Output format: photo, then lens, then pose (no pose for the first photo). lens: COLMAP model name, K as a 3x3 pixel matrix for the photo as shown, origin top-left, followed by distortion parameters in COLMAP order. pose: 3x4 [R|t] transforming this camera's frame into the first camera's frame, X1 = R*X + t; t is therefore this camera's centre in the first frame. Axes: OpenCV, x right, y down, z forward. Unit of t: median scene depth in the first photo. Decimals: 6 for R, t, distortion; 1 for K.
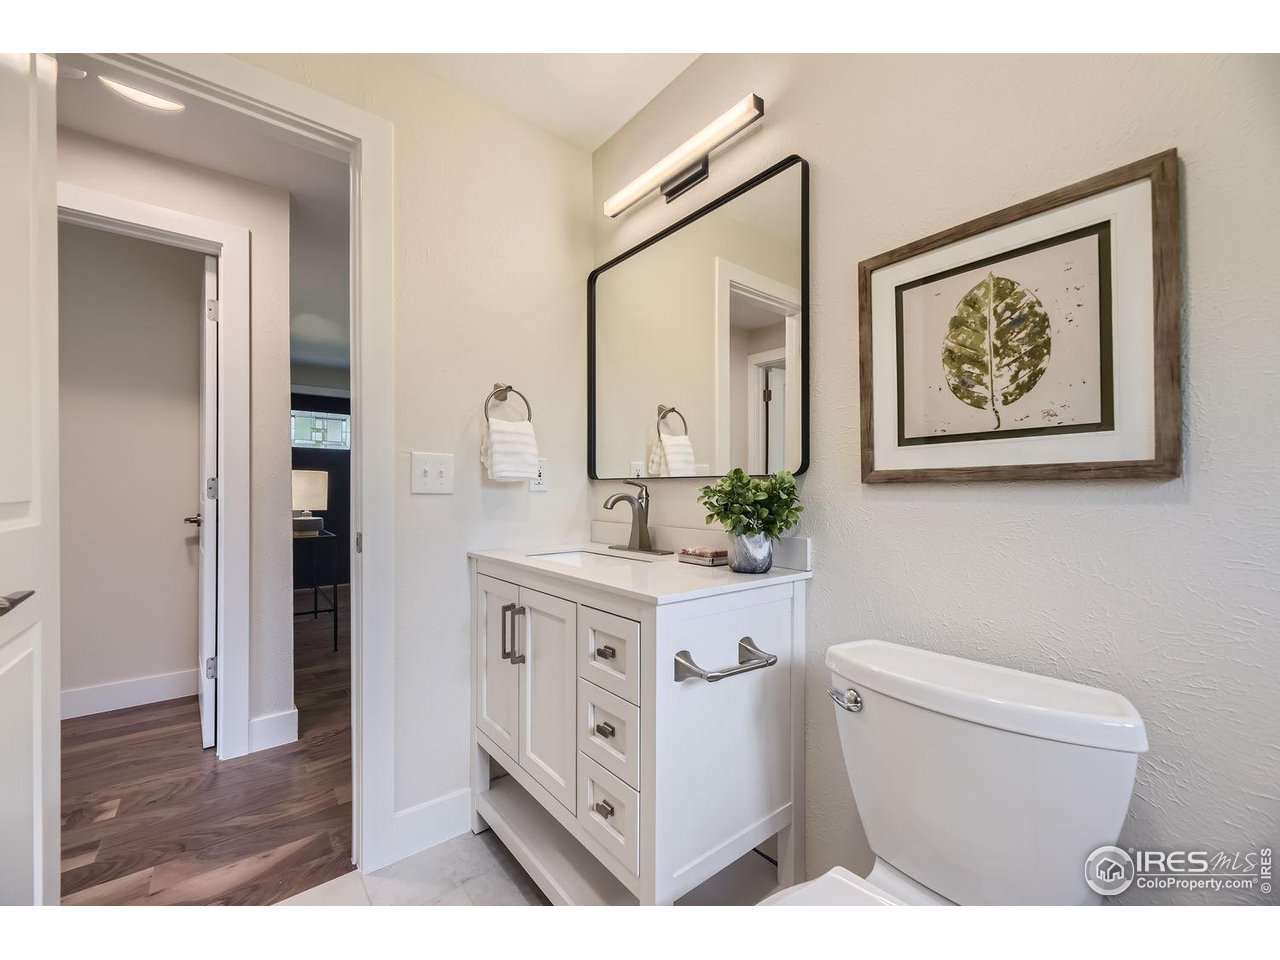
lens RADIAL K [[513.3, 0, 637.6], [0, 513.3, 487.2], [0, 0, 1]] dist [0.000811, 0.000116]
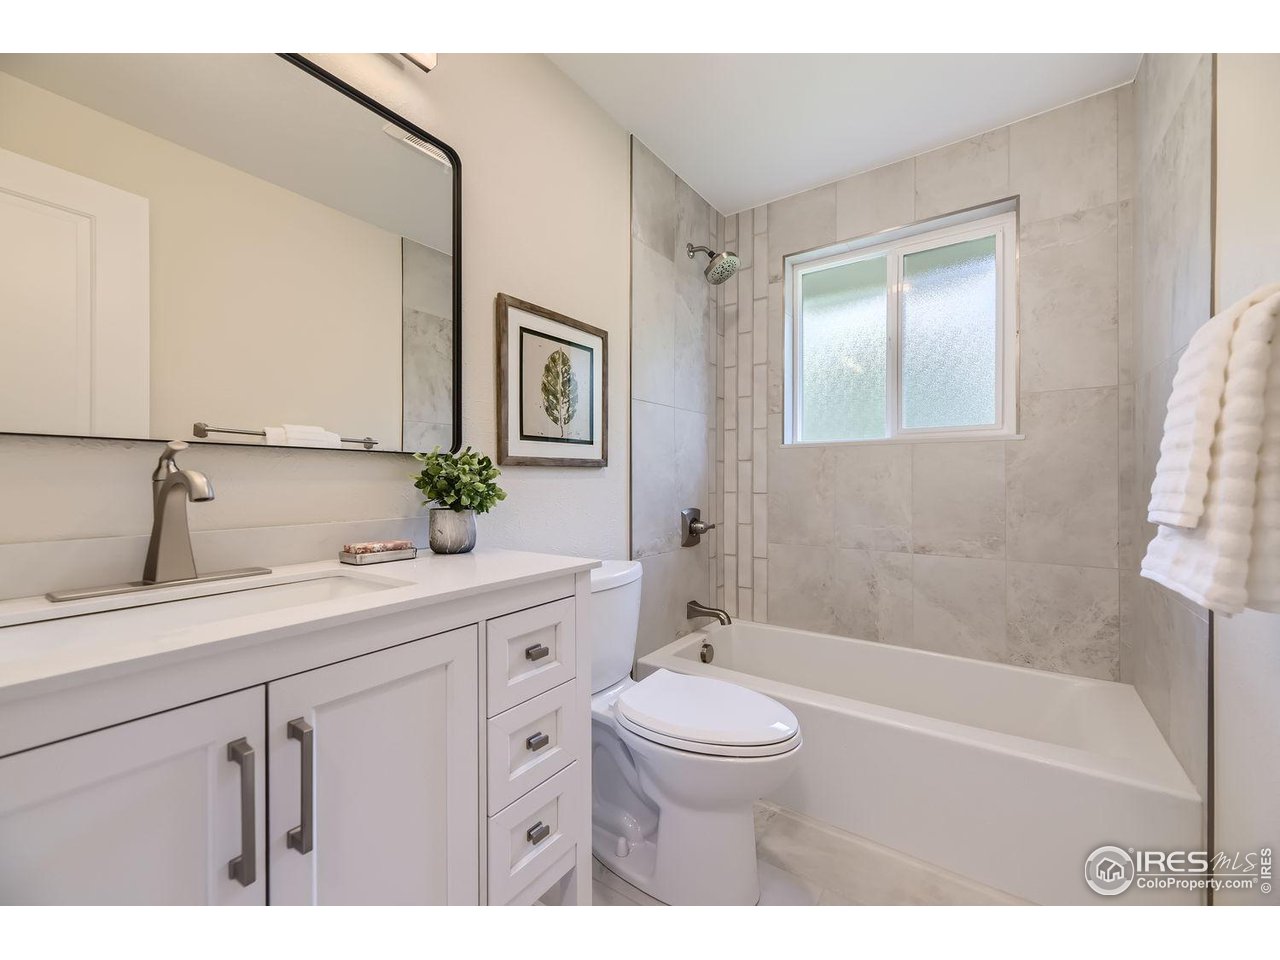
lens RADIAL K [[513.3, 0, 639.0], [0, 513.3, 480.1], [0, 0, 1]] dist [0.000811, 0.000116]
pose [[-0.269545, -0.002133, 0.962985, -1.026399], [-0.007107, 0.999975, 0.000225, 0.030547], [-0.962961, -0.006783, -0.269554, 1.160630]]
